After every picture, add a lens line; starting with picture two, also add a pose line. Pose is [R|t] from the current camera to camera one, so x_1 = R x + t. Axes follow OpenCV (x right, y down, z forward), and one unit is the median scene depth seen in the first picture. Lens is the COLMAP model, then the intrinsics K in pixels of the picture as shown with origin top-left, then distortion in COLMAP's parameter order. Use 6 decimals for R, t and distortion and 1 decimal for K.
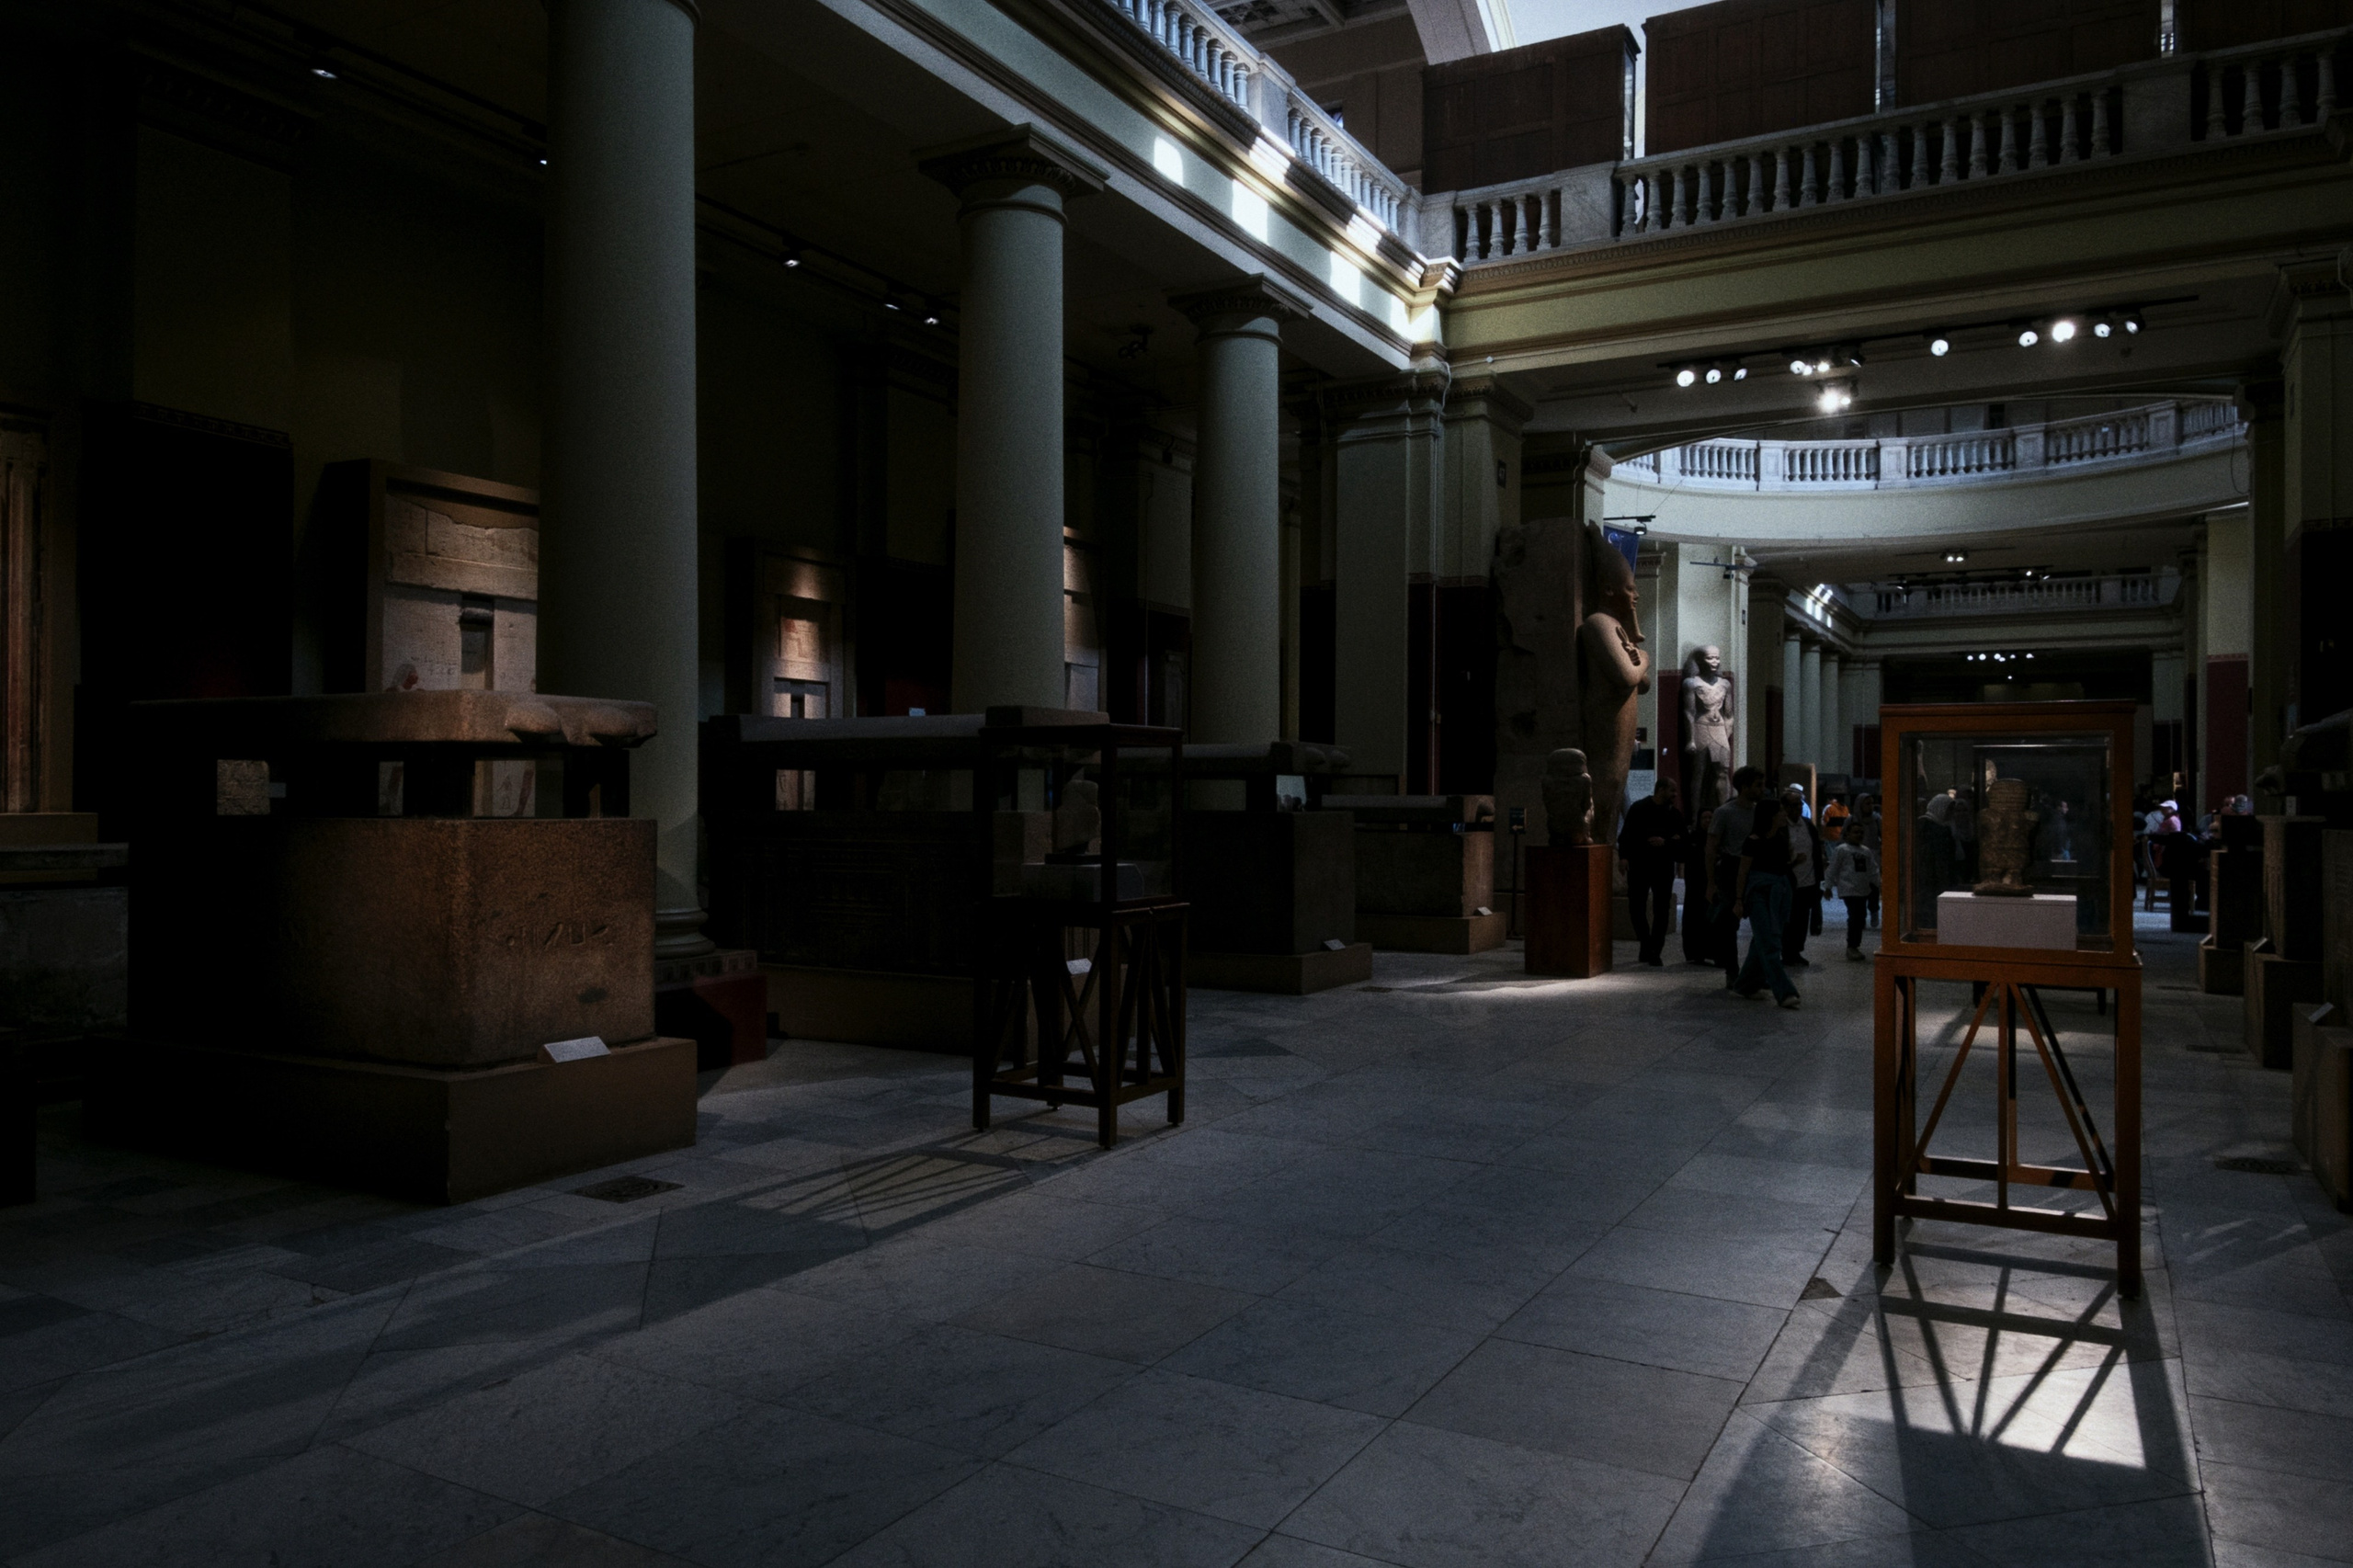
lens RADIAL K [[1606.1, 0, 1174.0], [0, 1606.1, 787.4], [0, 0, 1]] dist [0.009505, 0.008657]
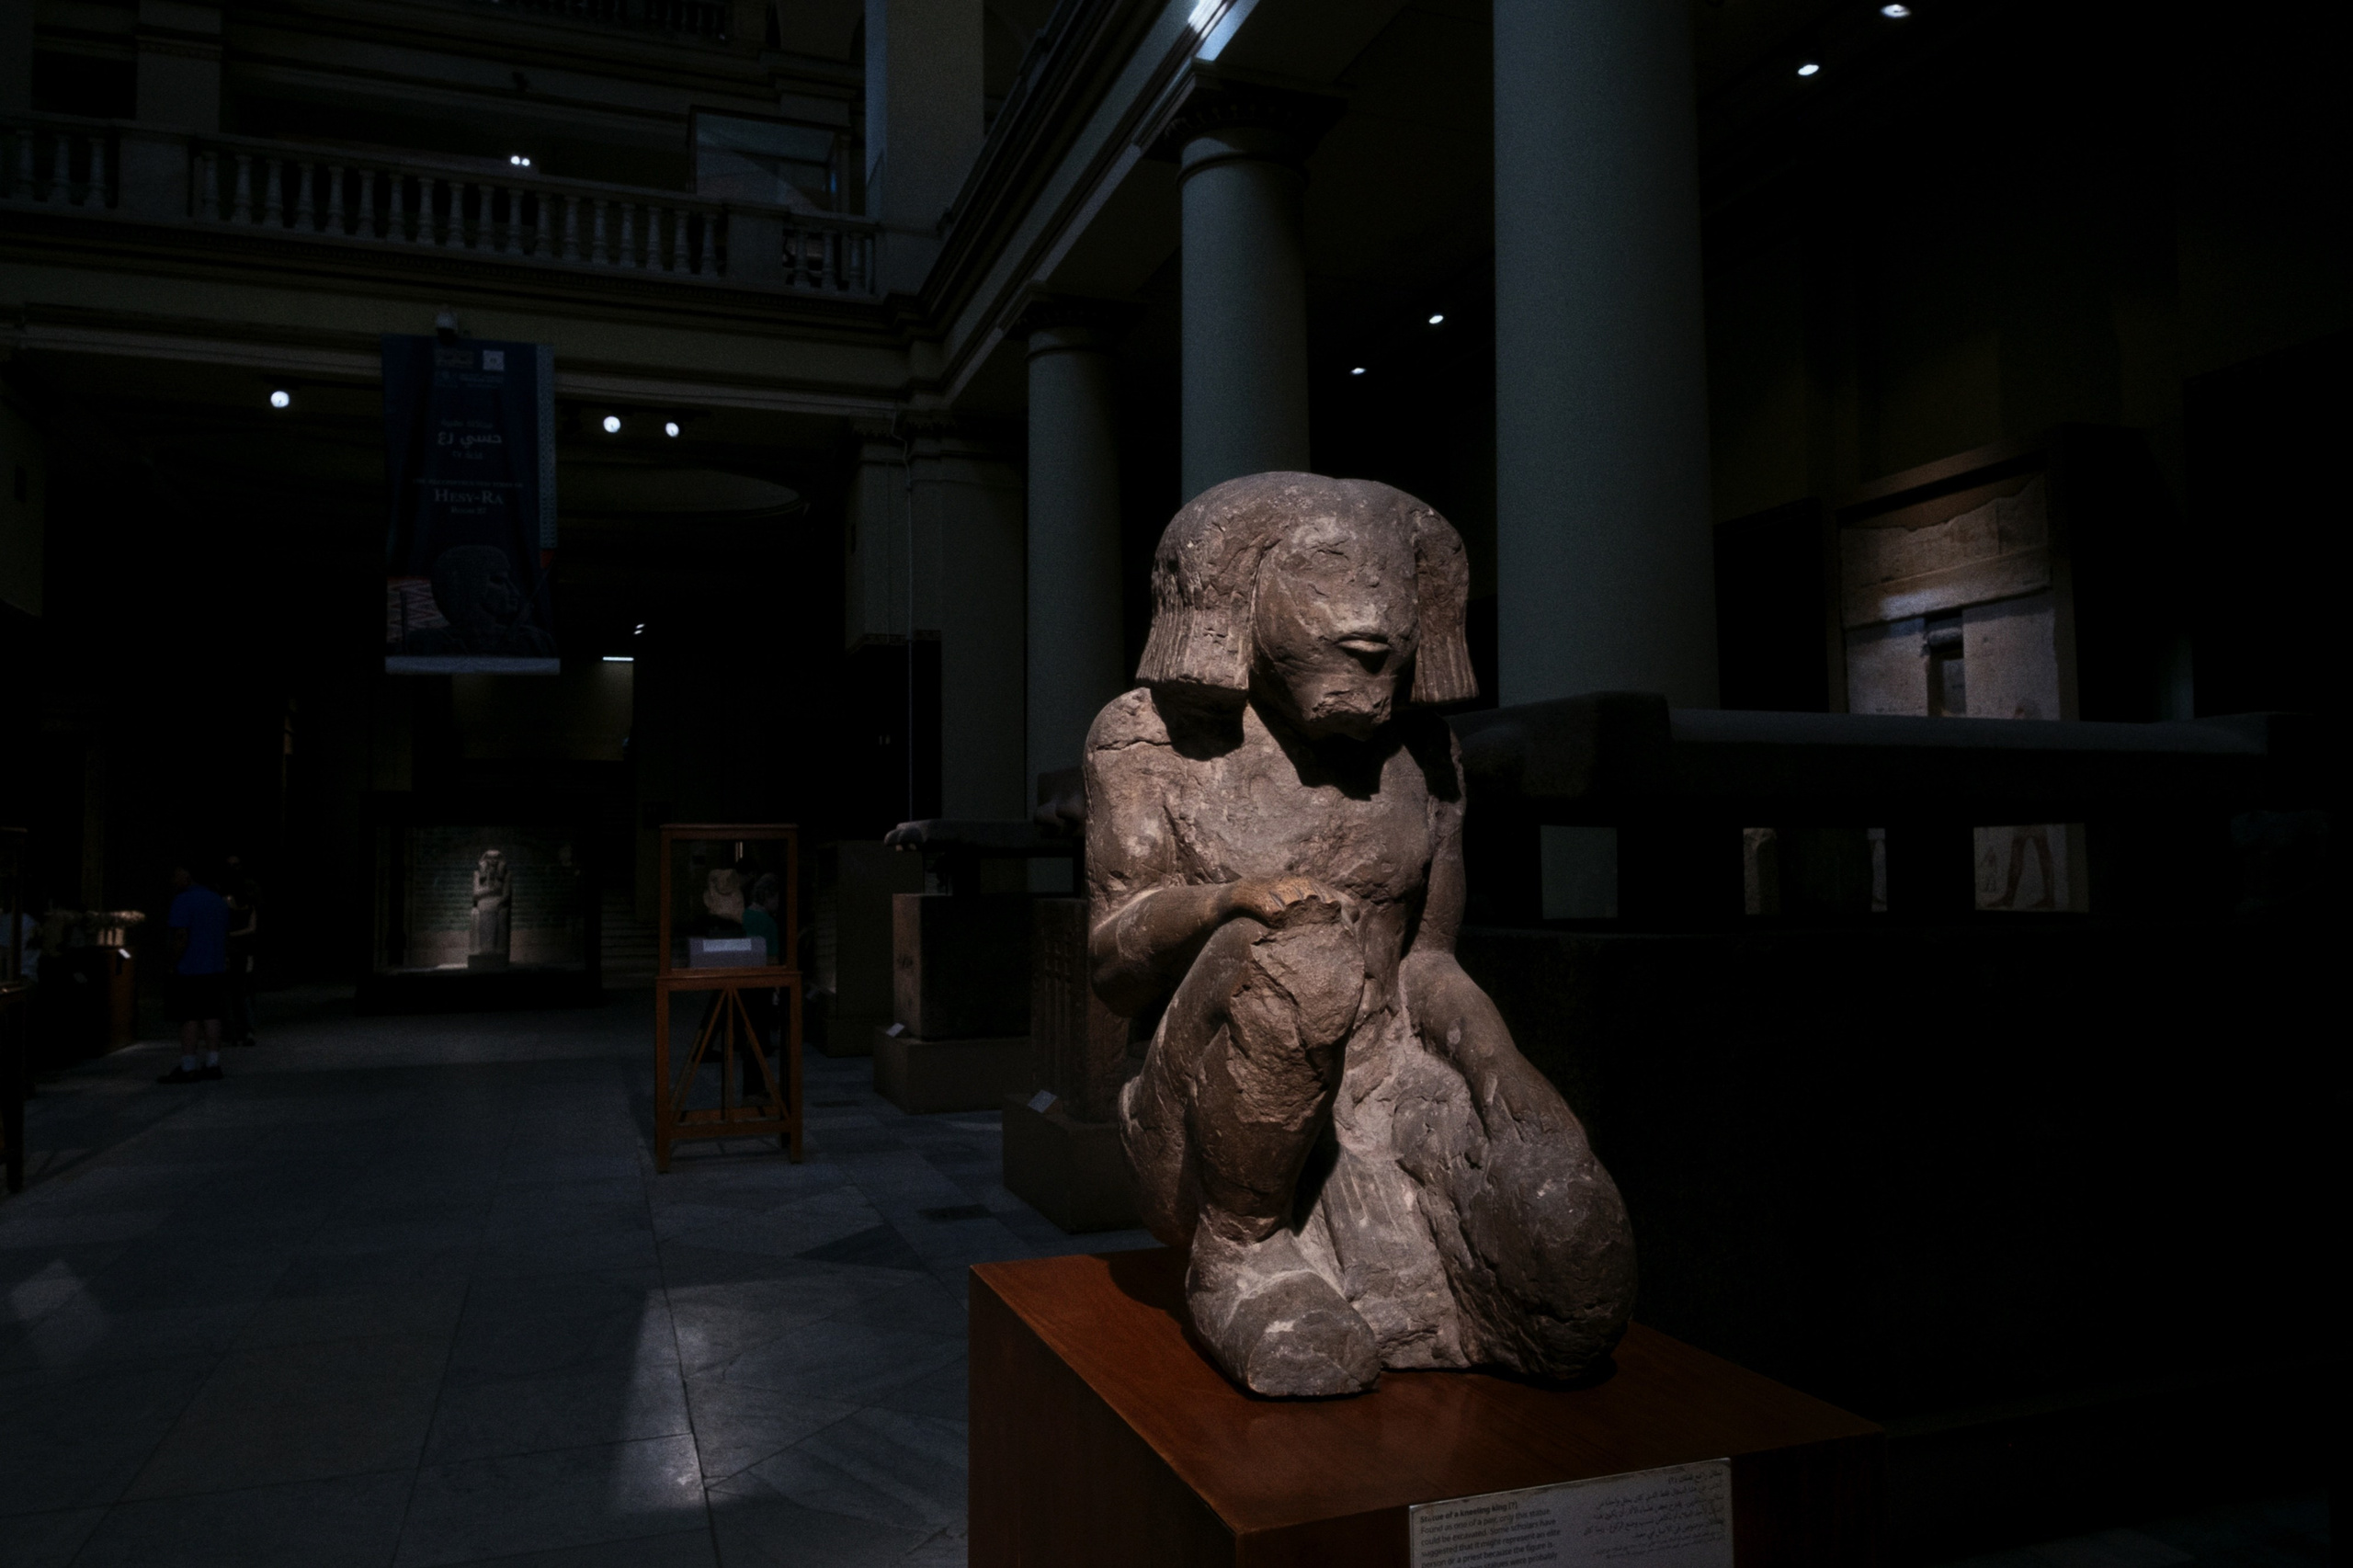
lens RADIAL K [[1606.1, 0, 1175.2], [0, 1606.1, 783.4], [0, 0, 1]] dist [0.009505, 0.008657]
pose [[-0.656871, -0.029730, -0.753416, 0.378574], [0.019154, 0.998242, -0.056090, -0.001866], [0.753759, -0.051275, -0.655147, 1.206257]]
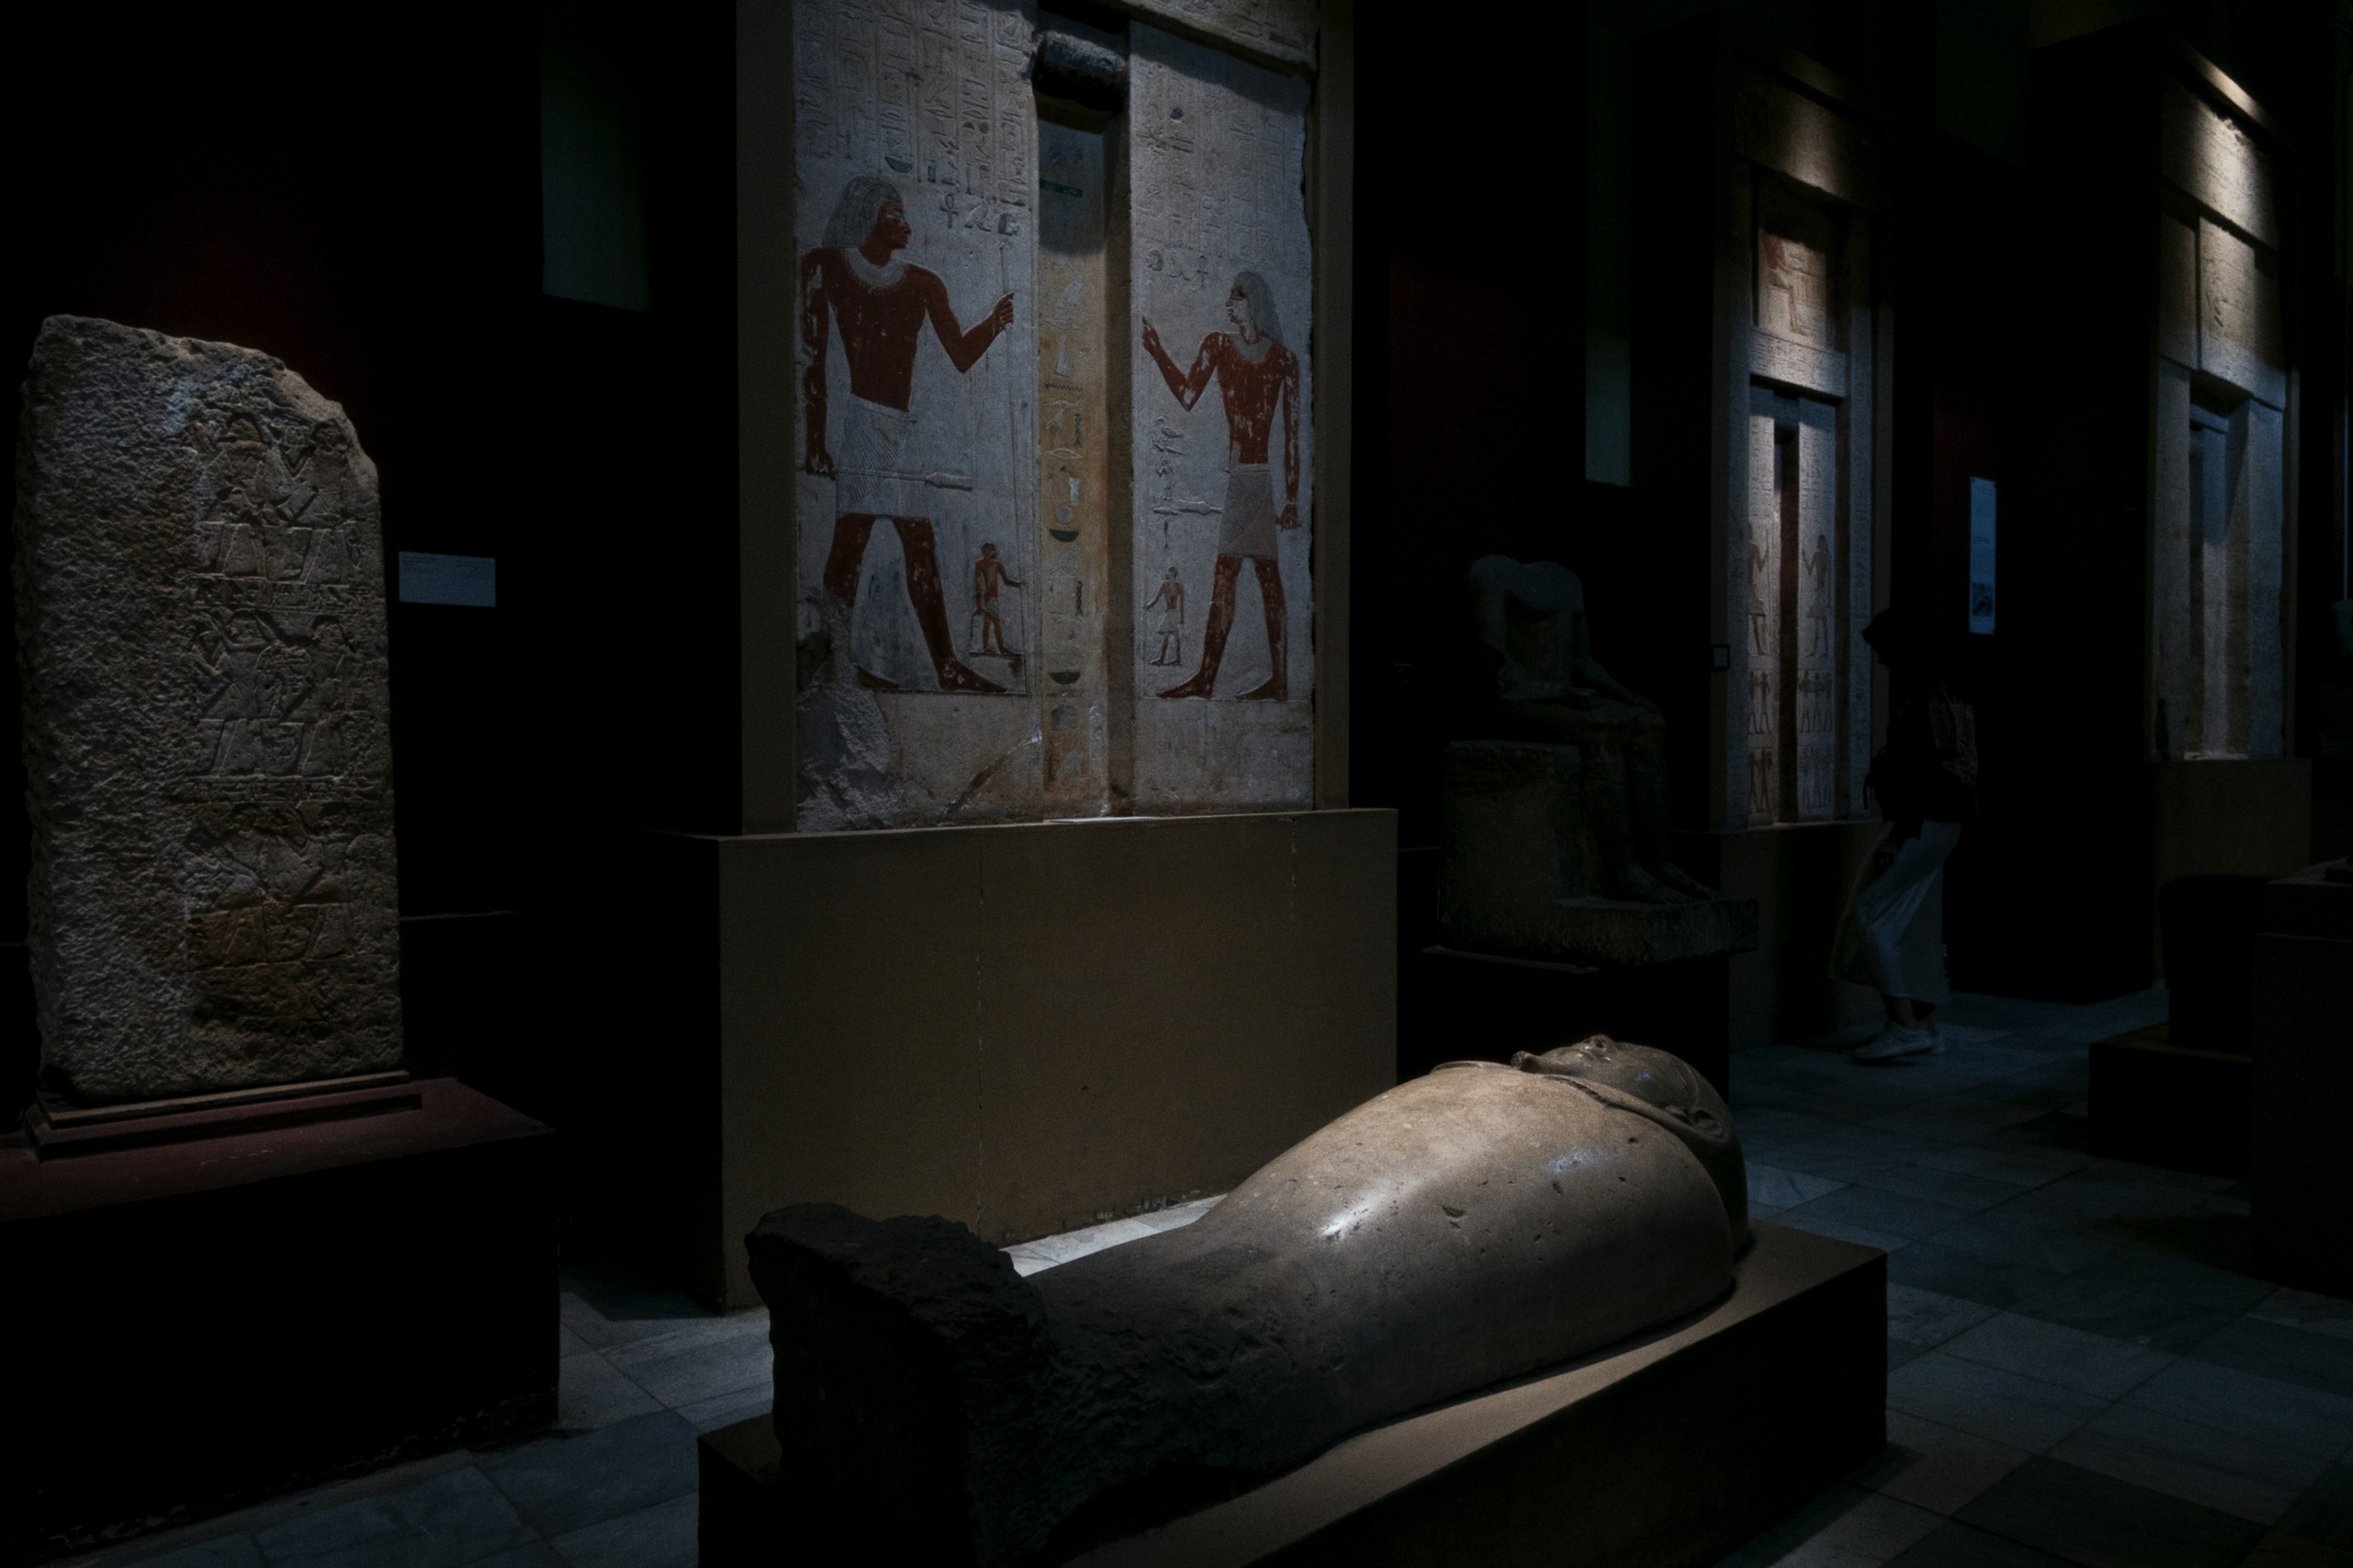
lens RADIAL K [[1606.1, 0, 1176.7], [0, 1606.1, 781.8], [0, 0, 1]] dist [0.009505, 0.008657]
pose [[0.936535, -0.007426, -0.350496, -0.298437], [0.016431, 0.999607, 0.022727, 0.030011], [0.350189, -0.027044, 0.936288, 0.690331]]
